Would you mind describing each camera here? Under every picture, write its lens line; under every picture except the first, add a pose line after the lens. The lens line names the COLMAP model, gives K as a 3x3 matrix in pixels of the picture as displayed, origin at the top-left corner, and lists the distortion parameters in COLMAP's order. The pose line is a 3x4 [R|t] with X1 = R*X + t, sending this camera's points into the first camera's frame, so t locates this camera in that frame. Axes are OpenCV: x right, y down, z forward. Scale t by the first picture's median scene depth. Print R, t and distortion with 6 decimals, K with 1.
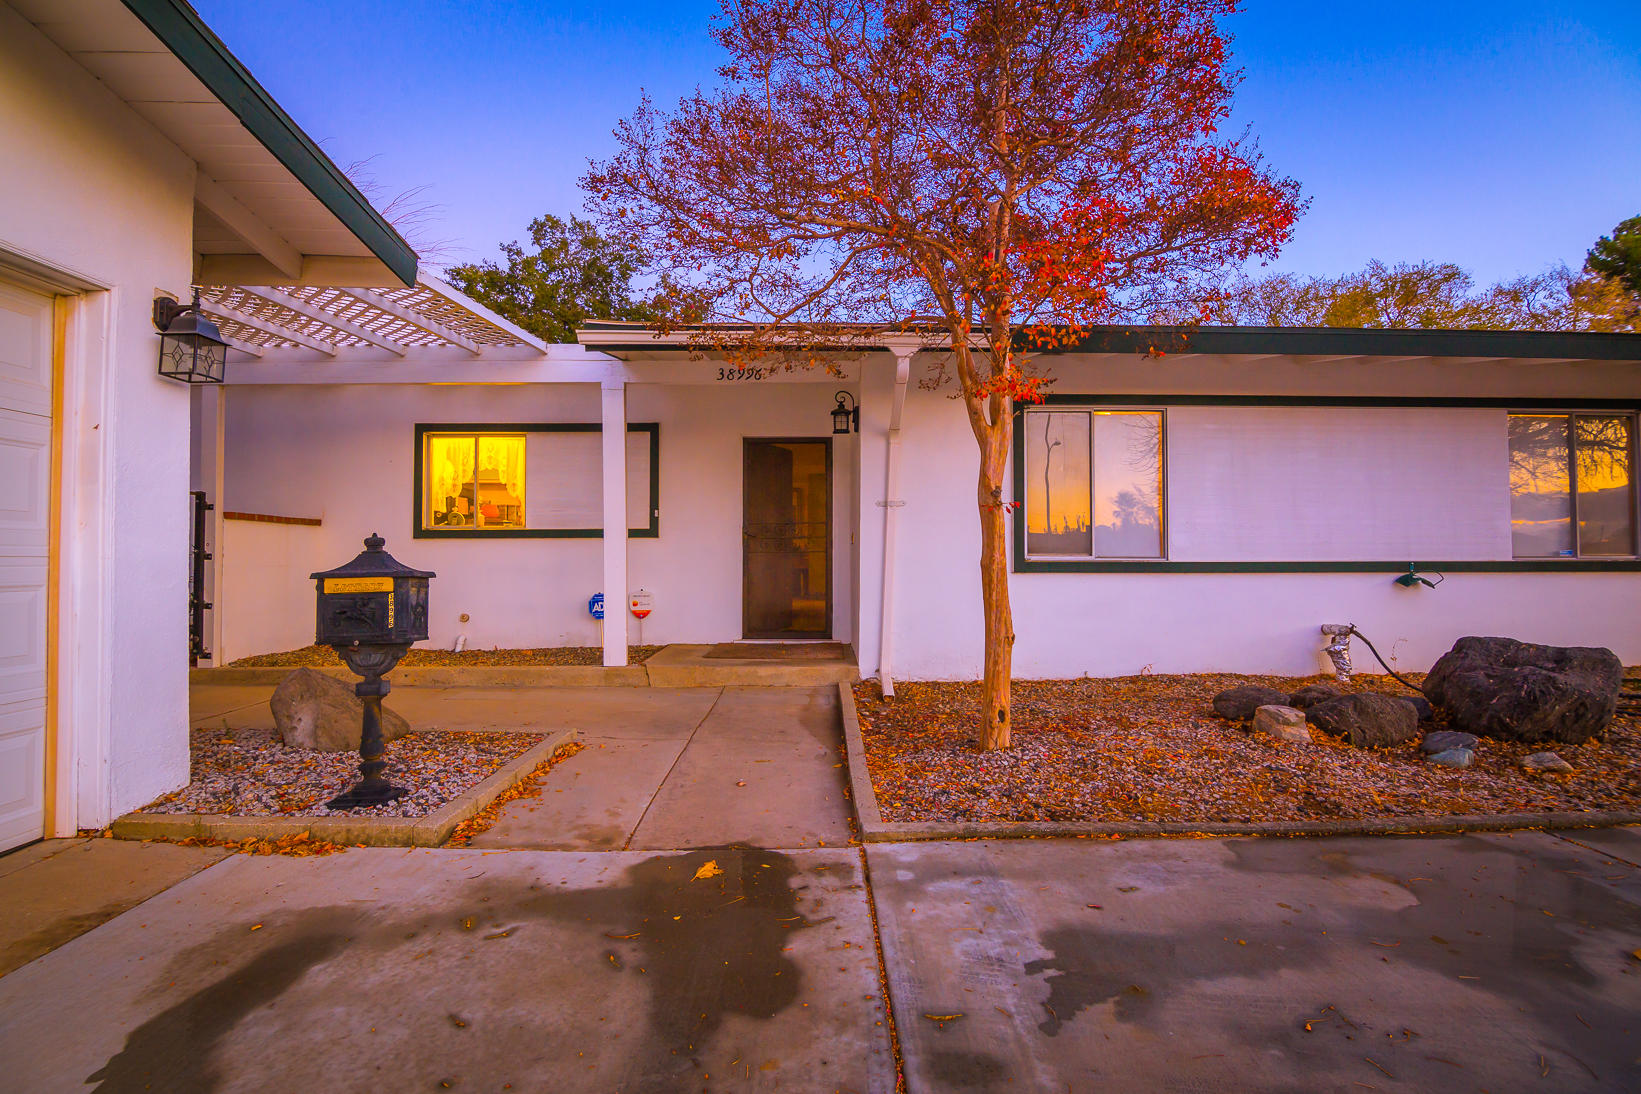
lens RADIAL K [[726.9, 0, 814.4], [0, 726.9, 546.0], [0, 0, 1]] dist [-0.000623, -0.012703]
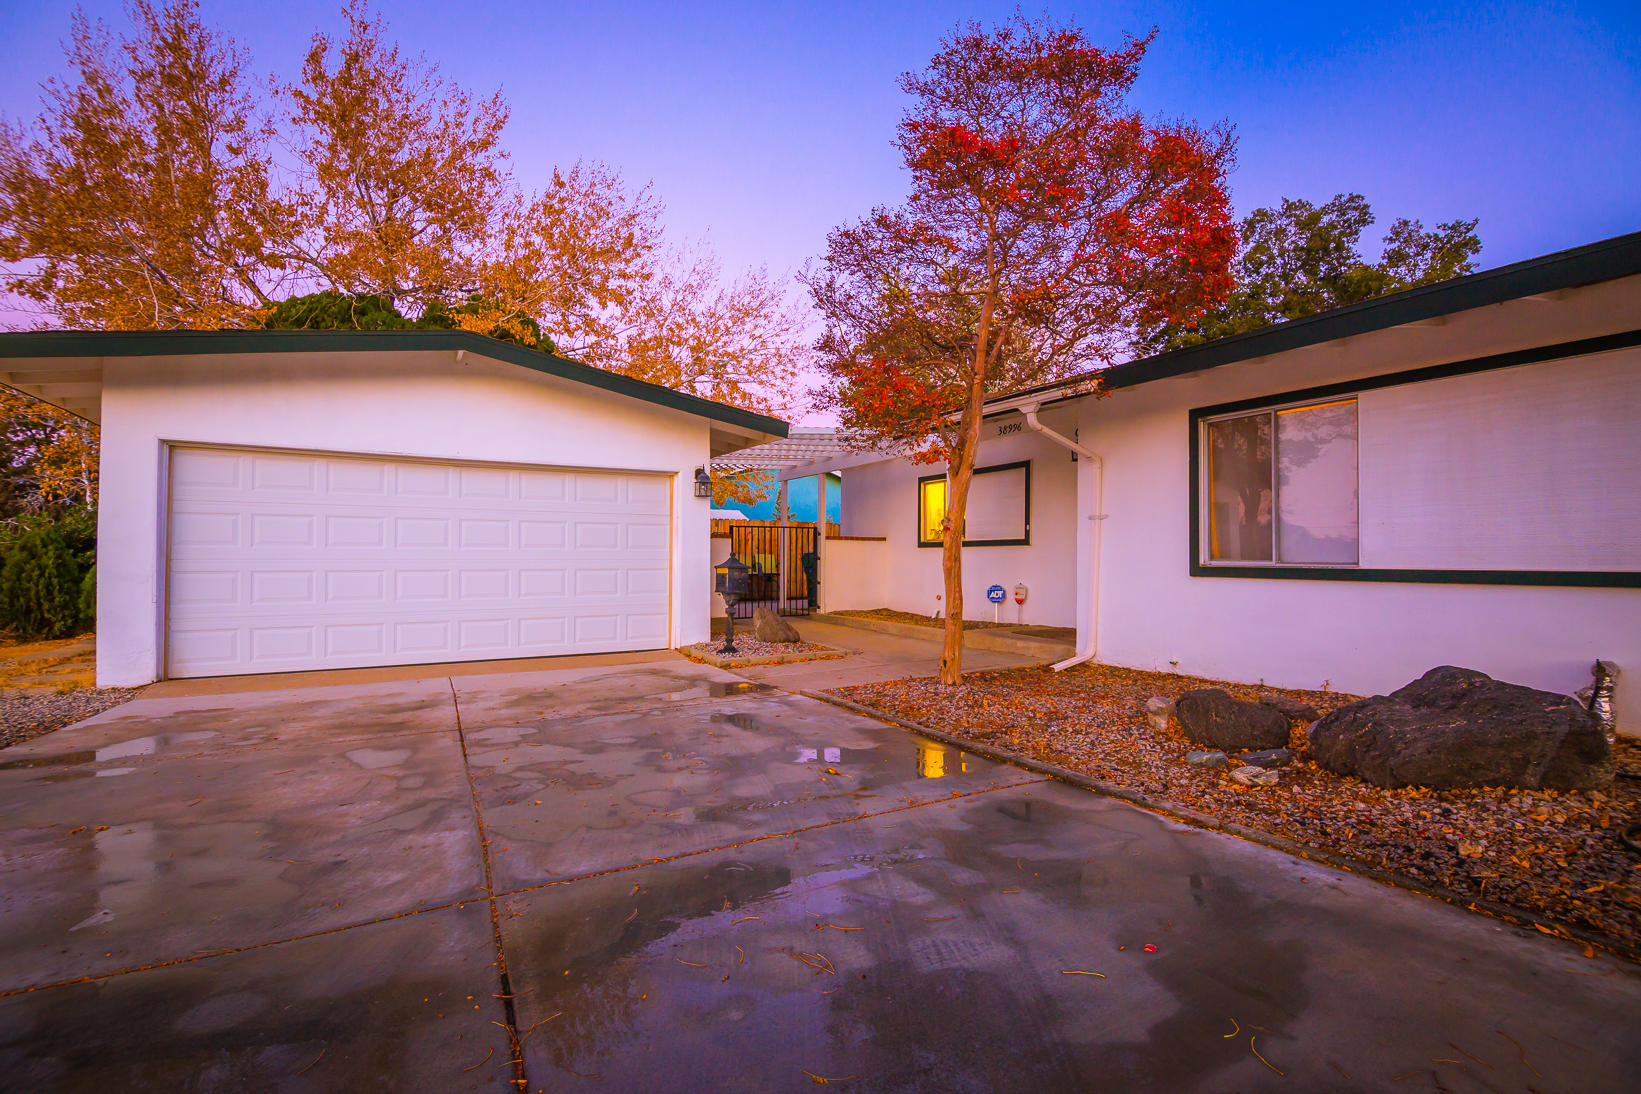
lens RADIAL K [[726.9, 0, 814.4], [0, 726.9, 546.0], [0, 0, 1]] dist [-0.000623, -0.012703]
pose [[0.484764, -0.011356, -0.874571, 0.935313], [0.013045, 0.999898, -0.005752, -0.009058], [0.874548, -0.008620, 0.484863, -0.003368]]
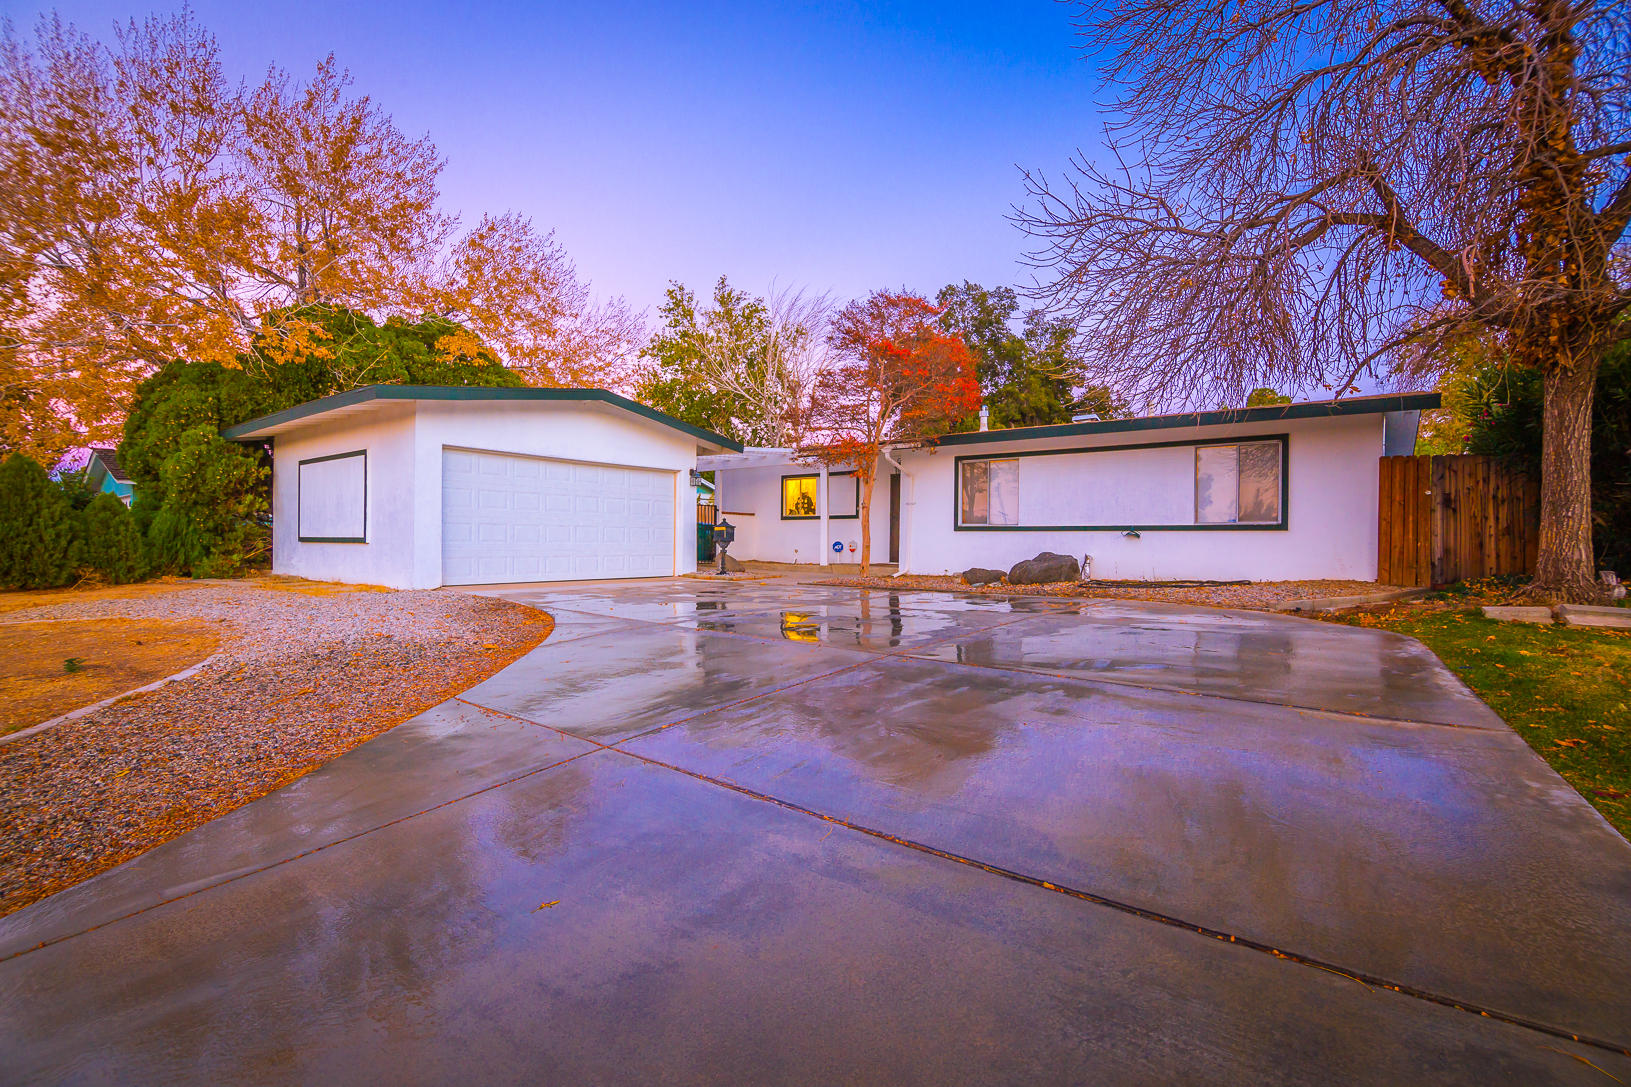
lens RADIAL K [[722.4, 0, 809.5], [0, 722.4, 542.5], [0, 0, 1]] dist [-0.000623, -0.012703]
pose [[0.780412, 0.008677, -0.625205, 1.385024], [0.002110, 0.999861, 0.016510, 0.033973], [0.625261, -0.014204, 0.780286, -1.155844]]
